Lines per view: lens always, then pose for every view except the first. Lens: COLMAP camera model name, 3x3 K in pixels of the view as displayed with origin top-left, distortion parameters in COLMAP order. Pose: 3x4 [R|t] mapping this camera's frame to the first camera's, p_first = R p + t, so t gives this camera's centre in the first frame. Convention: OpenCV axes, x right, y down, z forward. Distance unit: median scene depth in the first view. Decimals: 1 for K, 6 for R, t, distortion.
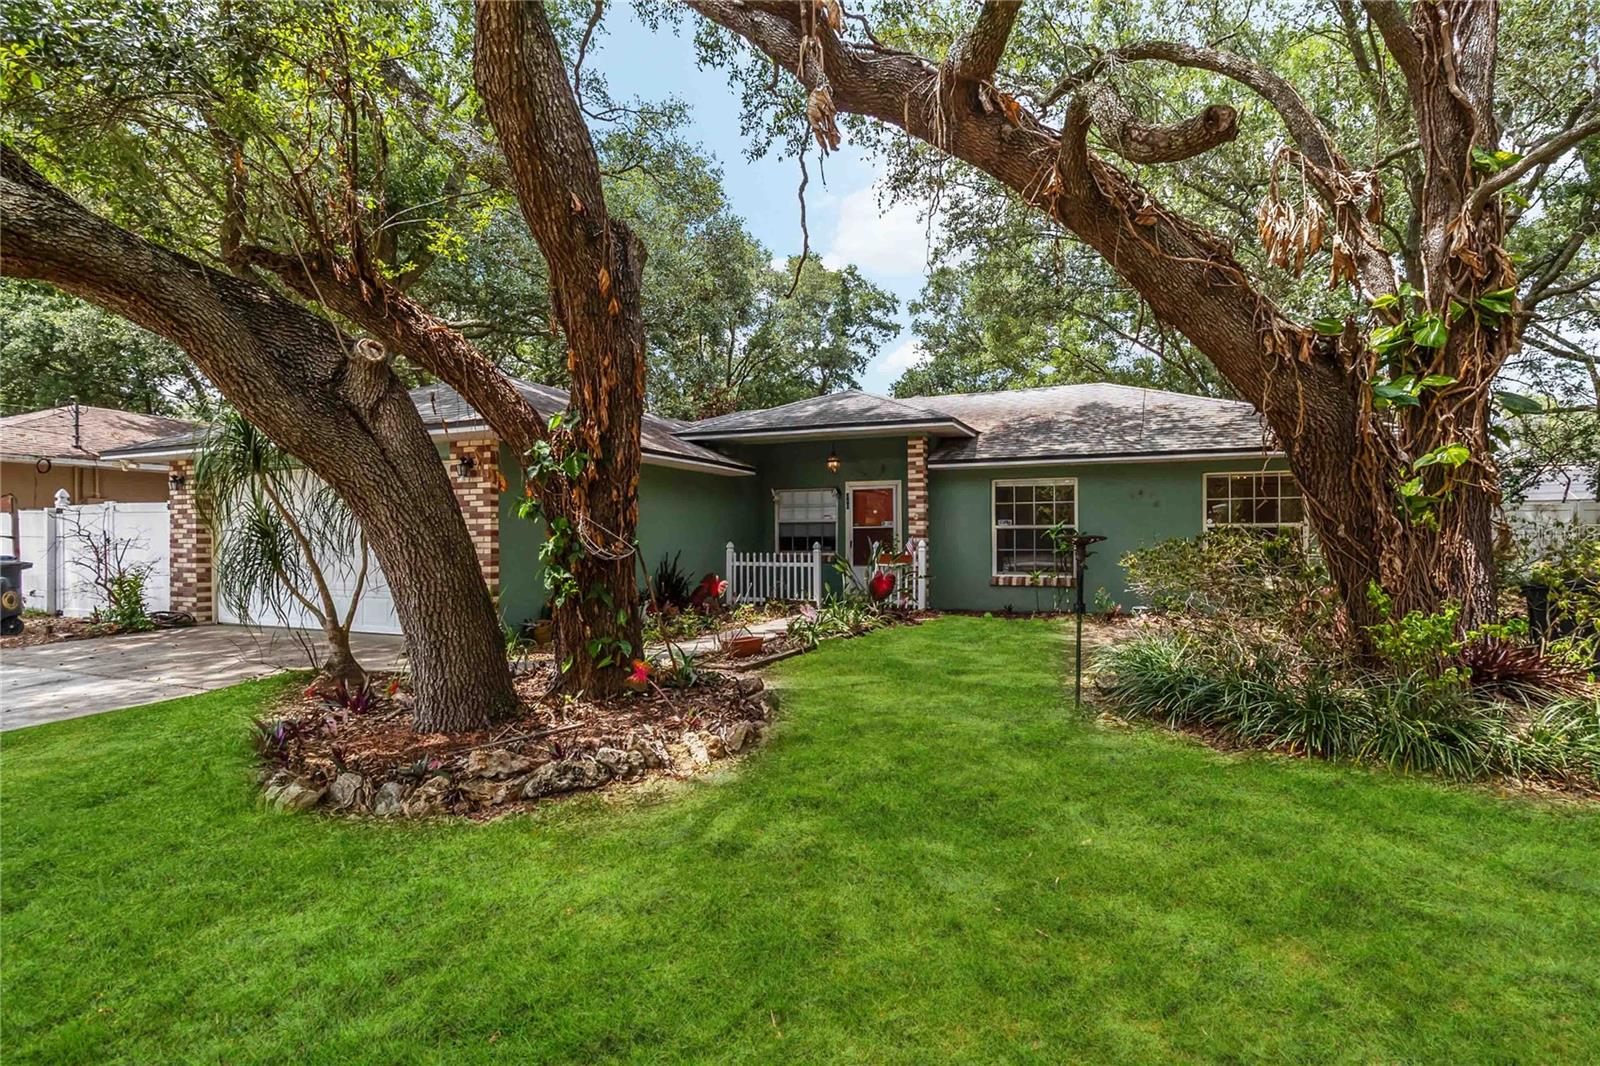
lens RADIAL K [[737.0, 0, 785.4], [0, 737.0, 543.8], [0, 0, 1]] dist [0.004121, 0.000304]
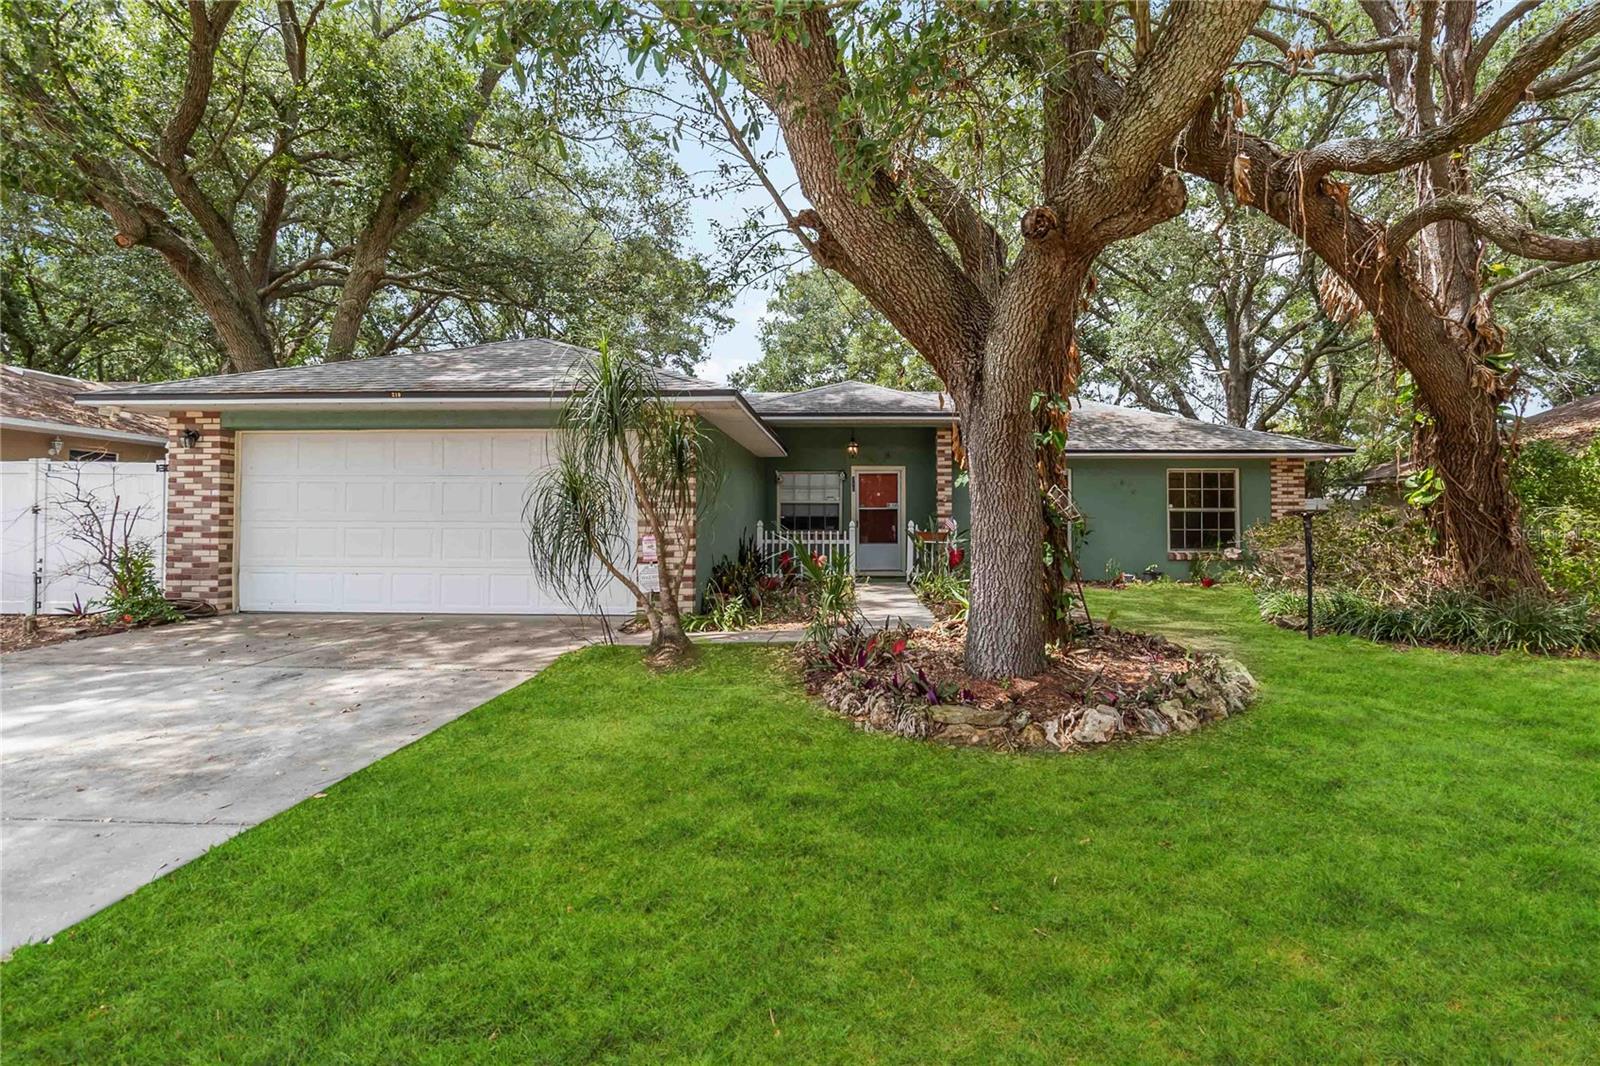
lens RADIAL K [[737.0, 0, 798.1], [0, 737.0, 517.4], [0, 0, 1]] dist [0.004121, 0.000304]
pose [[0.939707, 0.009913, 0.341837, -0.467592], [-0.002530, 0.999754, -0.022038, 0.019230], [-0.341971, 0.019844, 0.939501, 0.017162]]
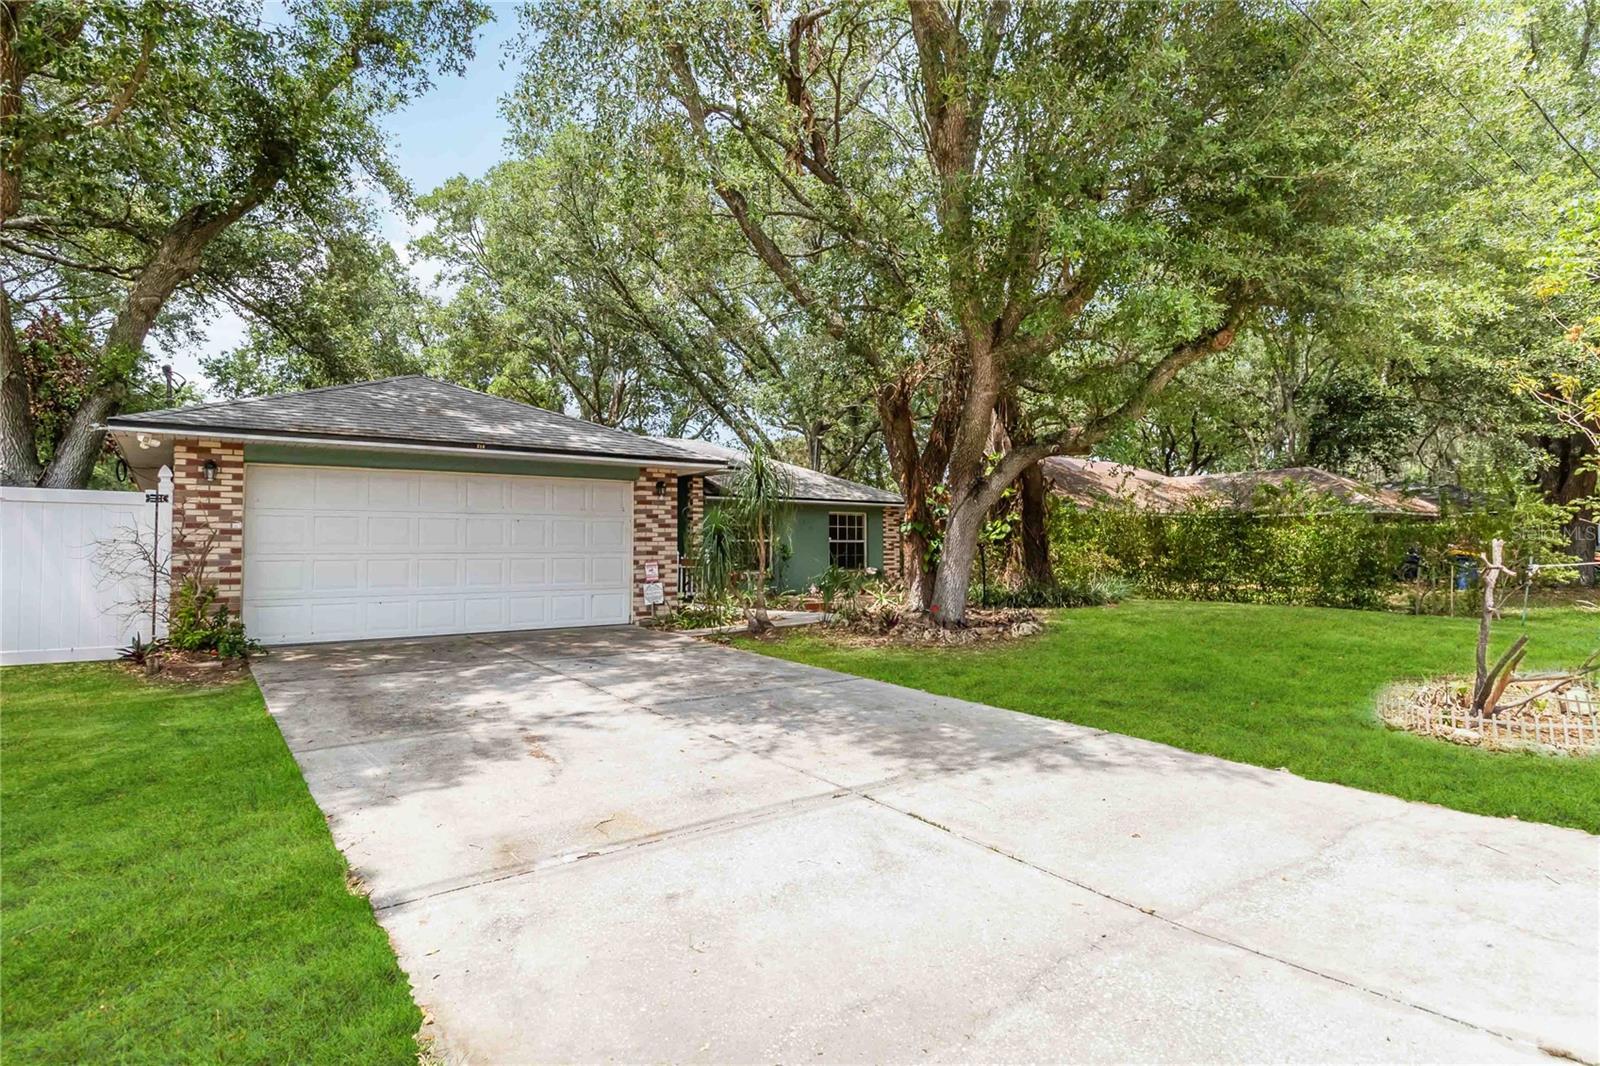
lens RADIAL K [[863.5, 0, 803.6], [0, 863.5, 536.6], [0, 0, 1]] dist [0.000031, 0.000022]
pose [[0.500262, 0.016474, 0.865717, -1.279062], [0.014438, 0.999521, -0.027363, 0.021709], [-0.865753, 0.026188, 0.499785, 0.004996]]
